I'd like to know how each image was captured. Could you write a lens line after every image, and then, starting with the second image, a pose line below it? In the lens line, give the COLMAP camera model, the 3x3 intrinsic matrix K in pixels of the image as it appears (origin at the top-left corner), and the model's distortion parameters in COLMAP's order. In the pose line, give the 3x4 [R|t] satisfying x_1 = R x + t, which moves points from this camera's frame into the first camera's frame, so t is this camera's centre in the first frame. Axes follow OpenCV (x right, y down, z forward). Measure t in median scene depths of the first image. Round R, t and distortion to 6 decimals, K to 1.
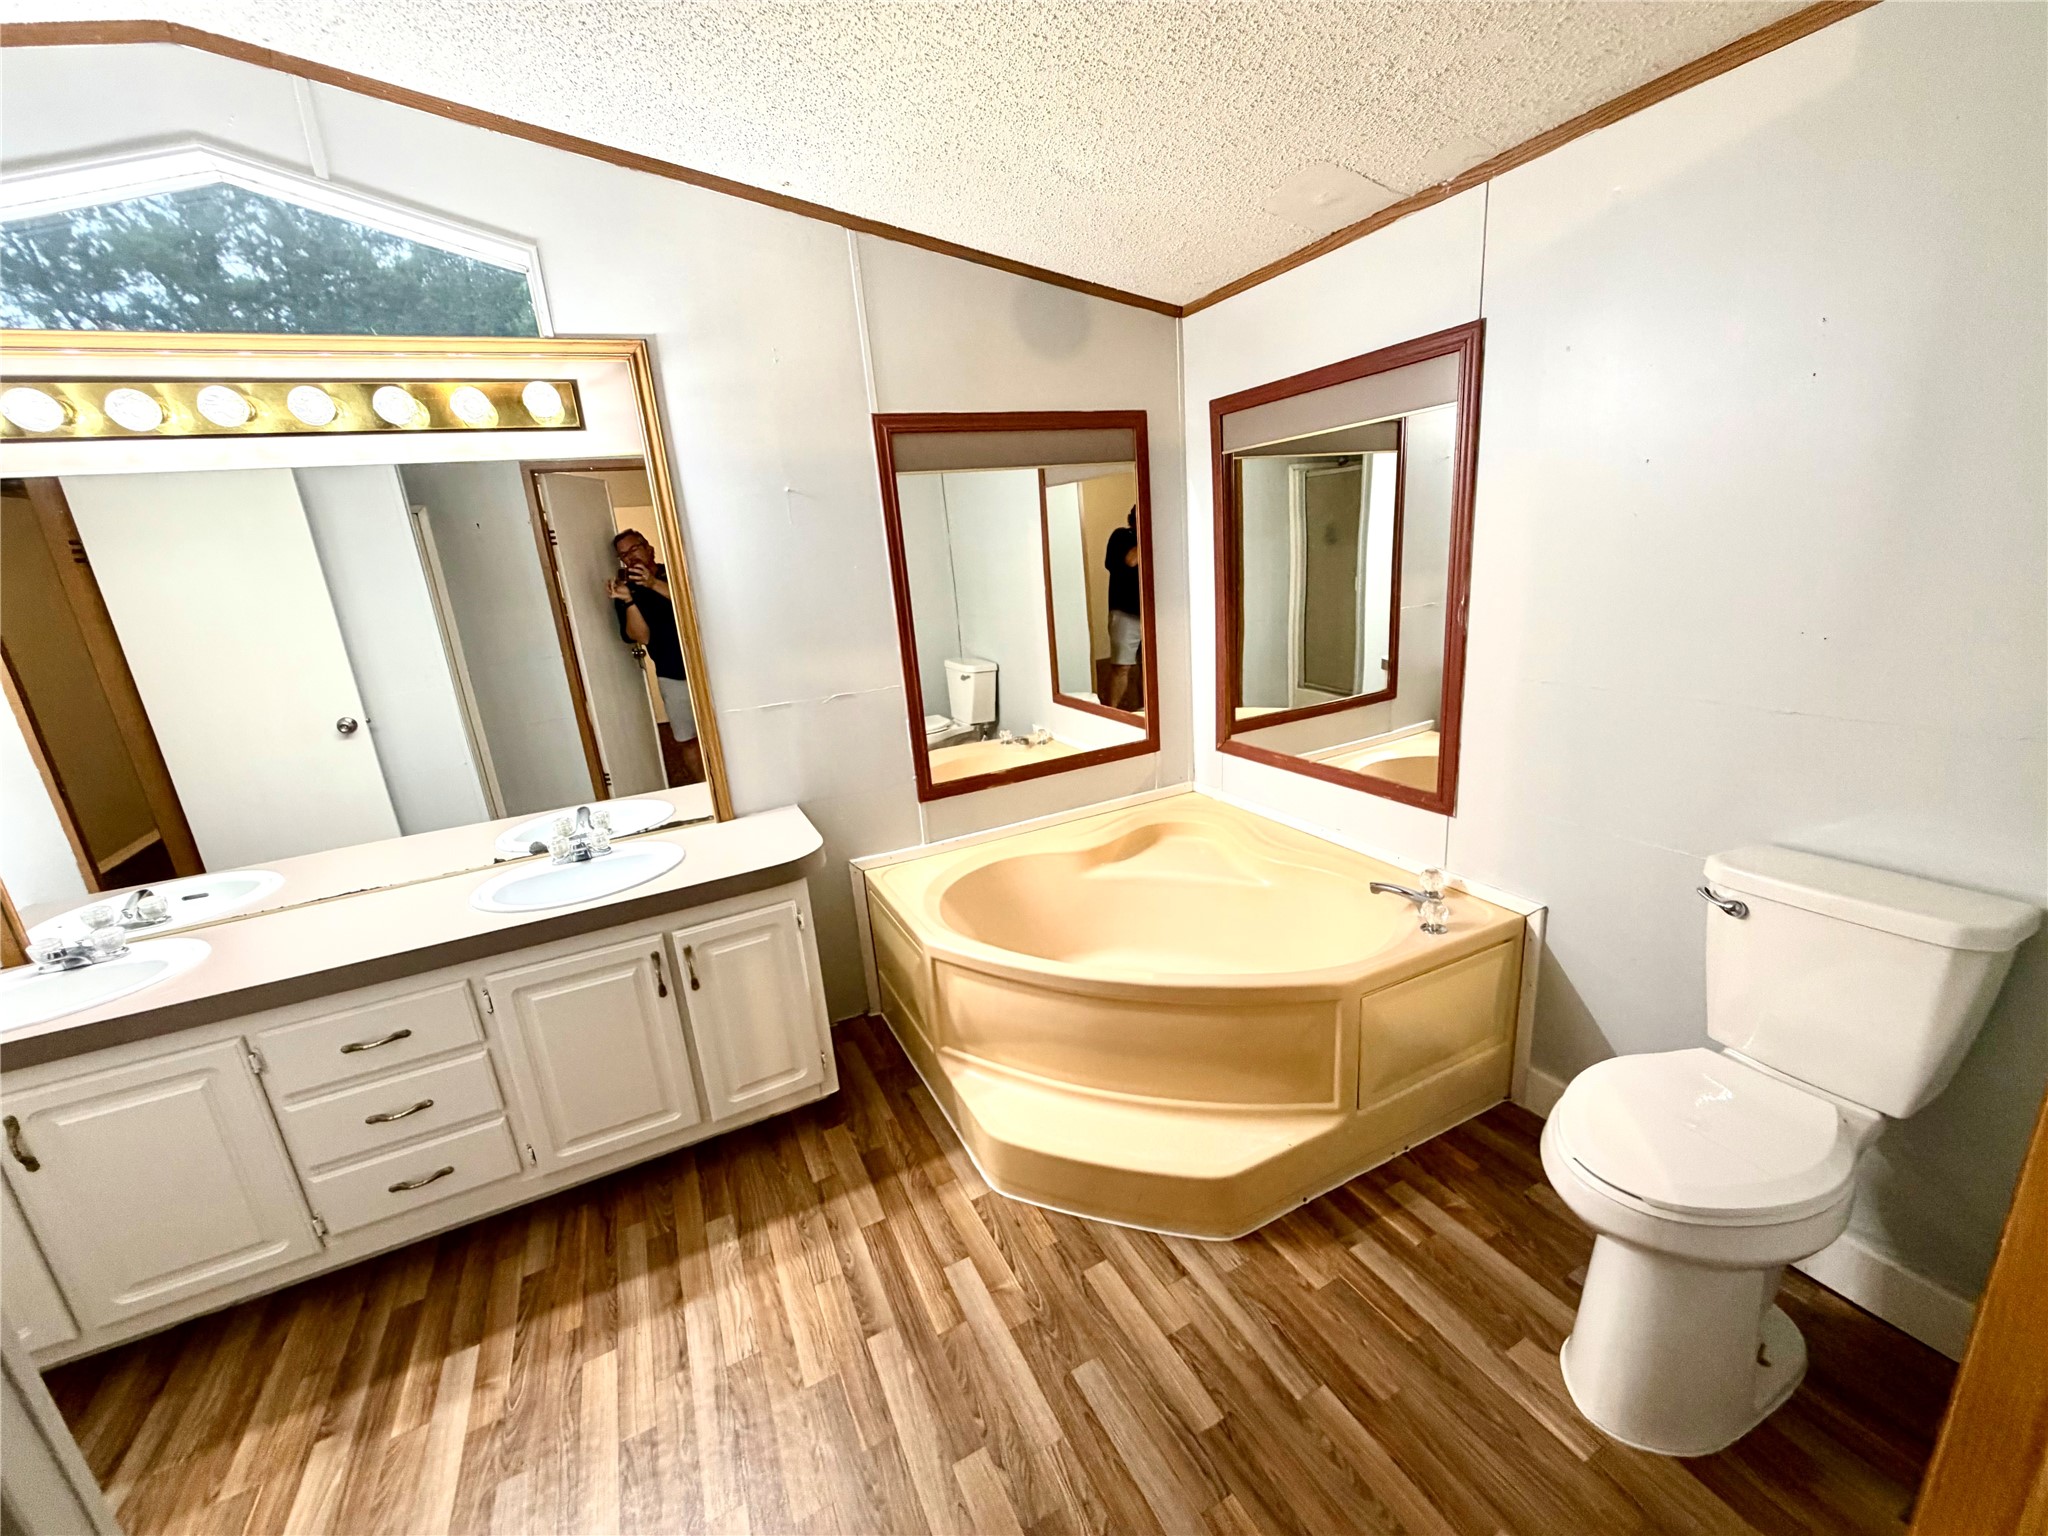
lens RADIAL K [[822.8, 0, 1021.4], [0, 822.8, 766.5], [0, 0, 1]] dist [0.002488, -0.000026]
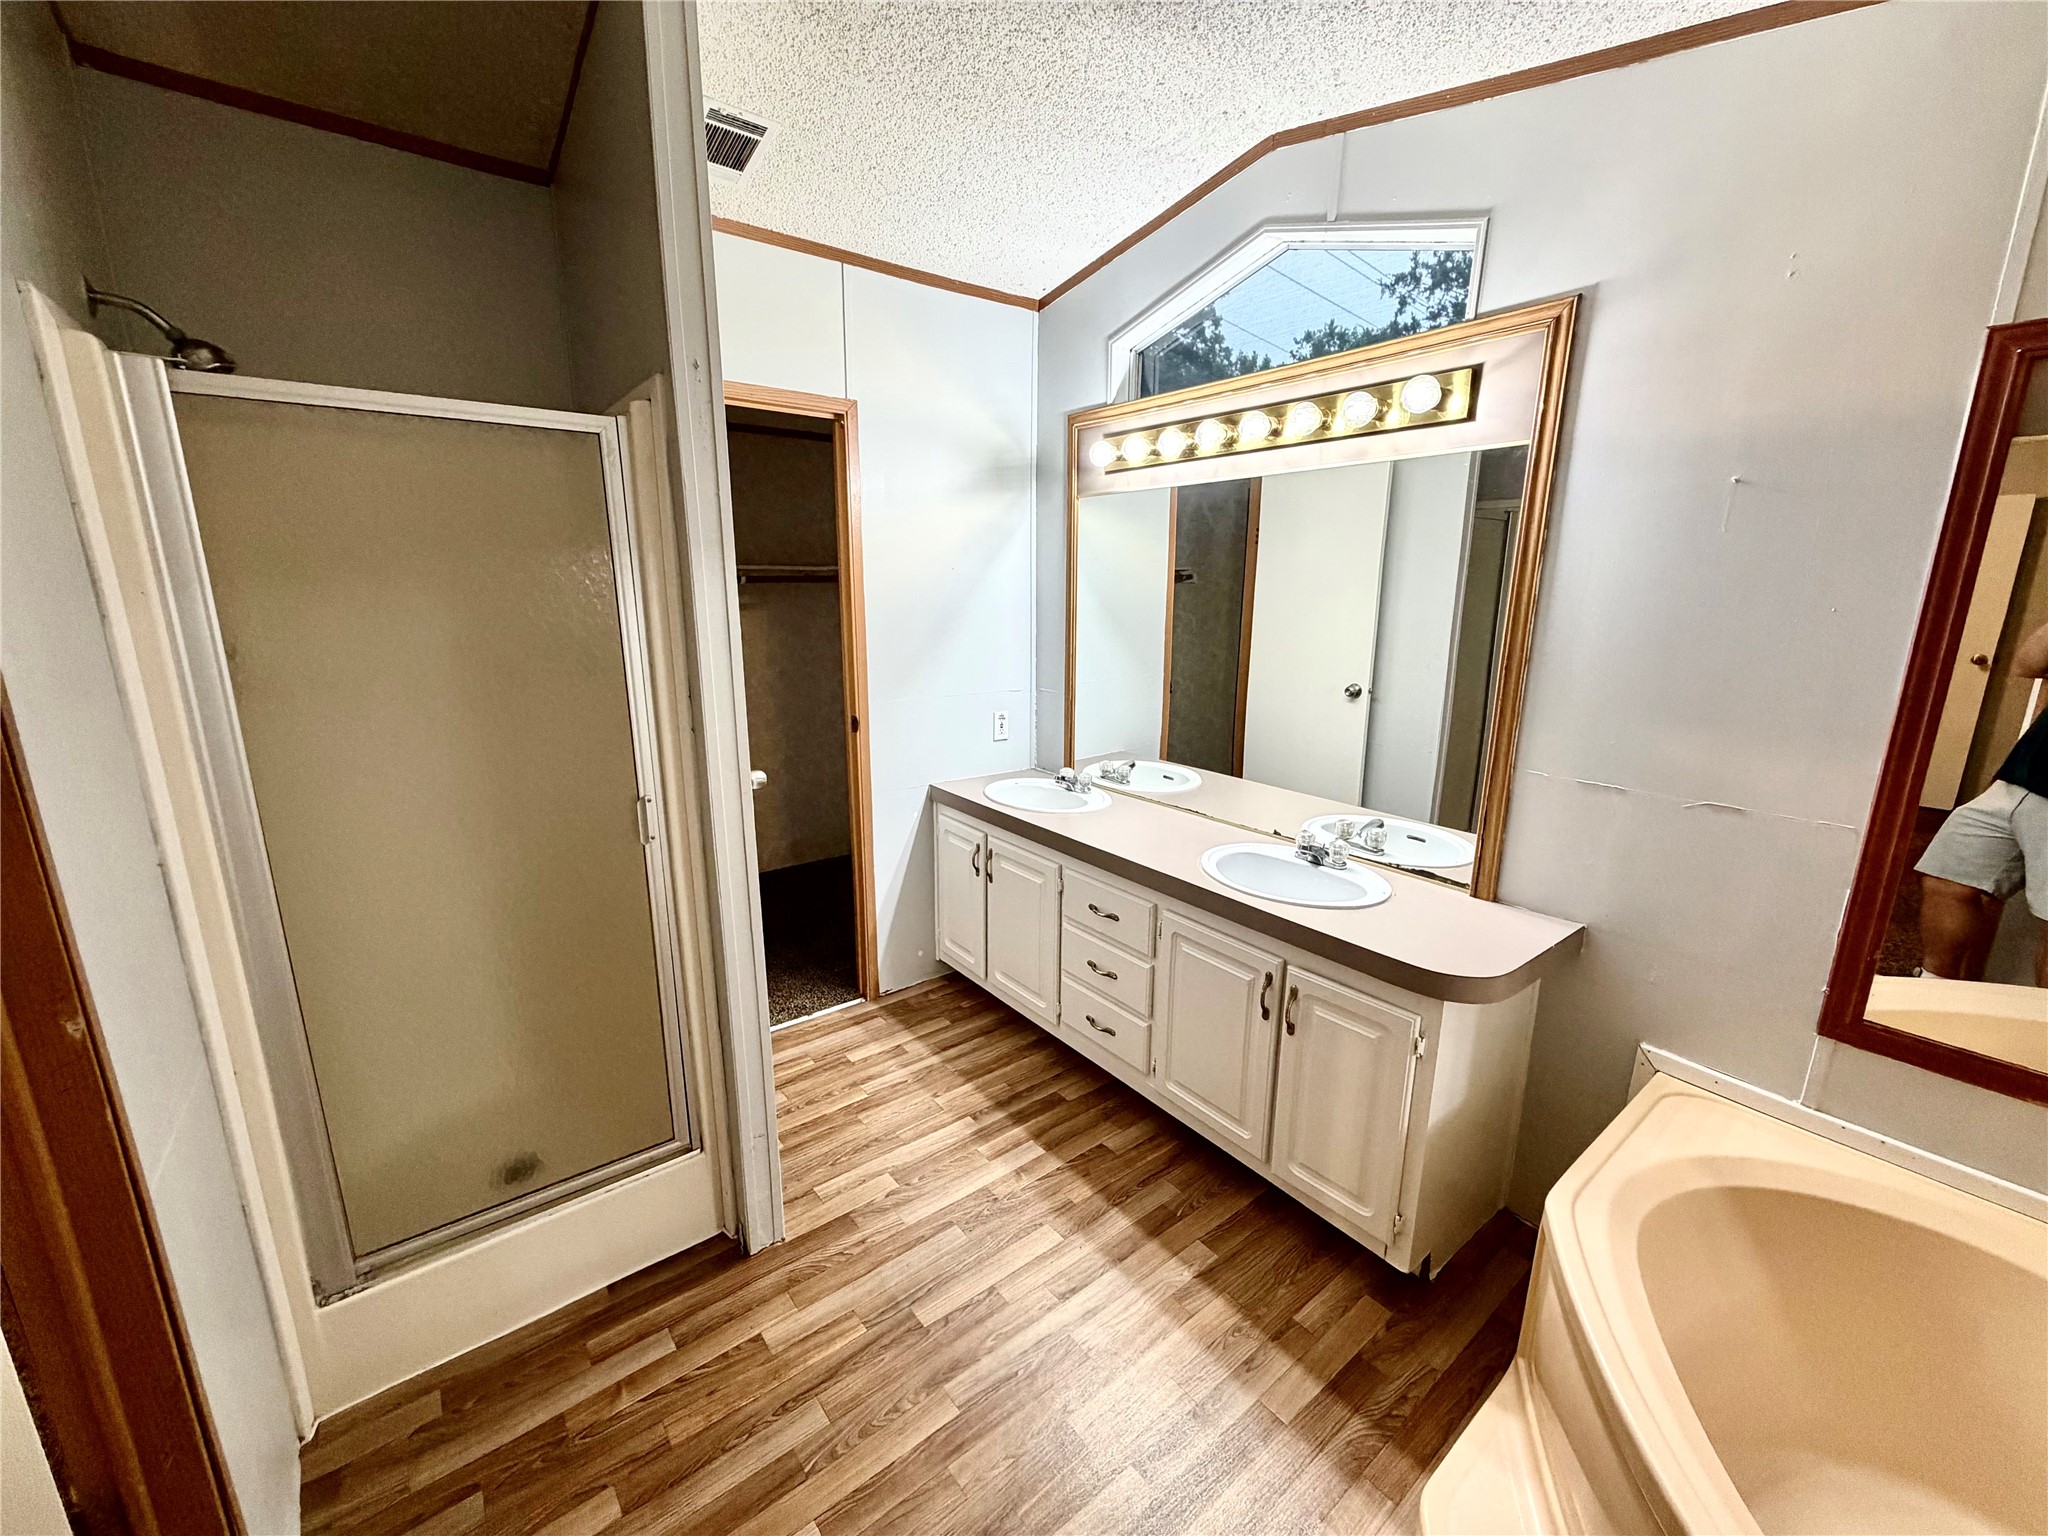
lens RADIAL K [[822.8, 0, 1017.9], [0, 822.8, 765.9], [0, 0, 1]] dist [0.002488, -0.000026]
pose [[0.200879, 0.296293, -0.933734, 0.325575], [-0.280734, 0.930597, 0.234901, -0.144164], [0.938529, 0.214944, 0.270117, 0.409294]]
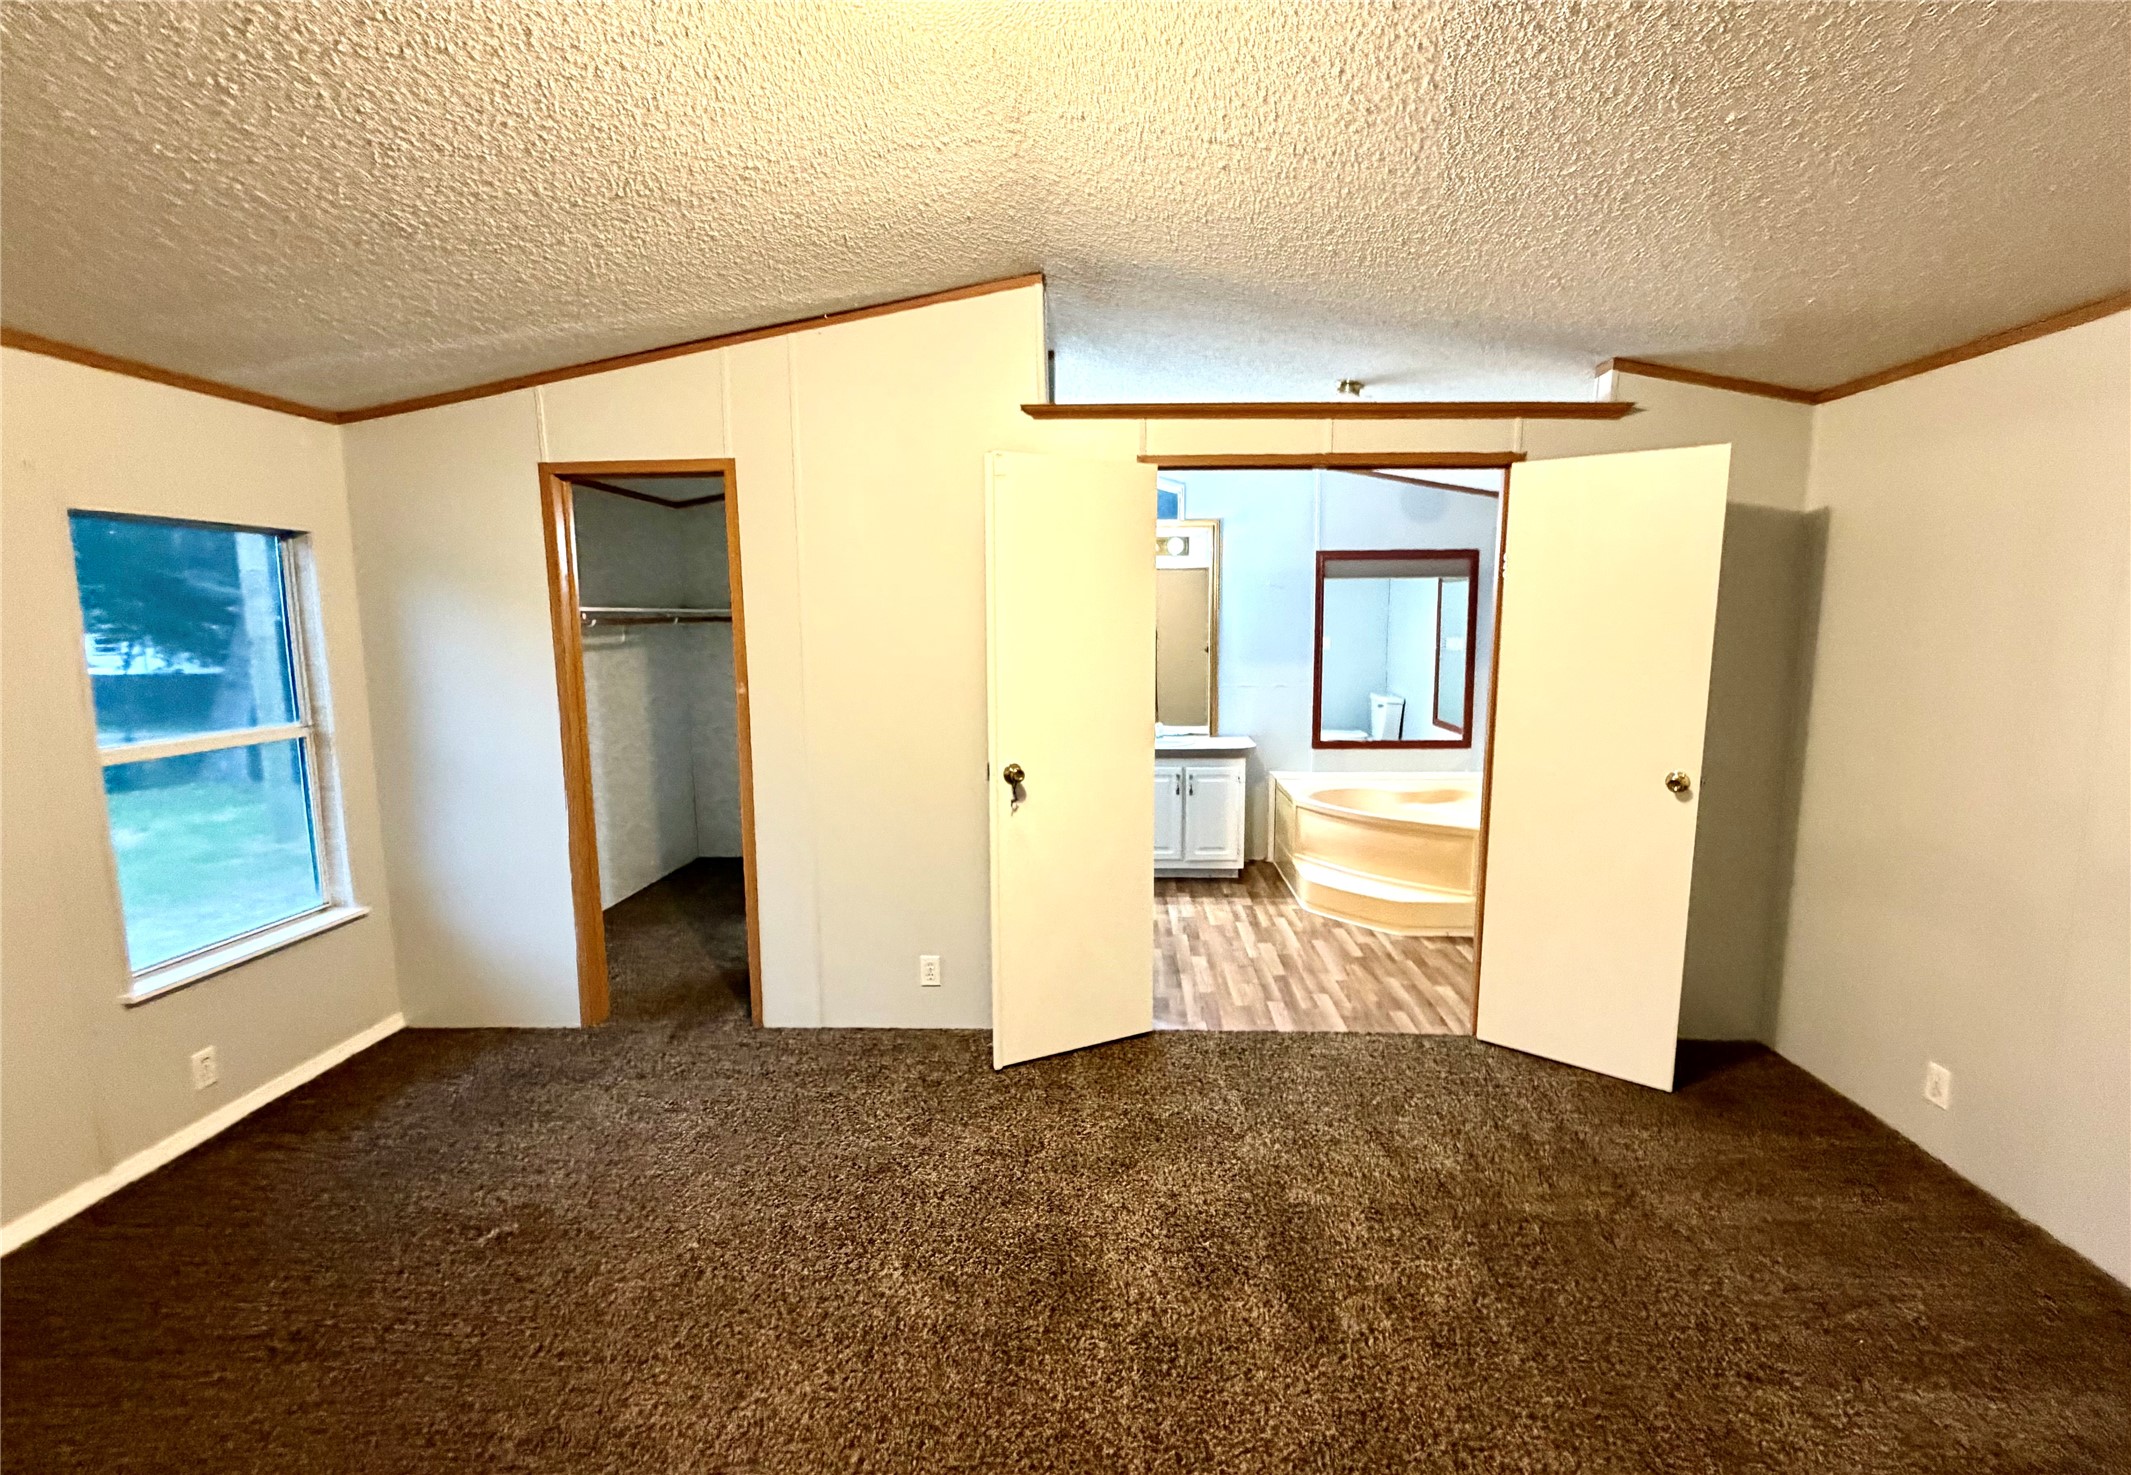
lens RADIAL K [[997.8, 0, 1078.3], [0, 997.8, 735.4], [0, 0, 1]] dist [-0.000944, -0.000012]
pose [[0.882183, 0.131072, -0.452298, 0.577564], [-0.187229, 0.978930, -0.081495, 0.402720], [0.432087, 0.156577, 0.888136, -1.671030]]
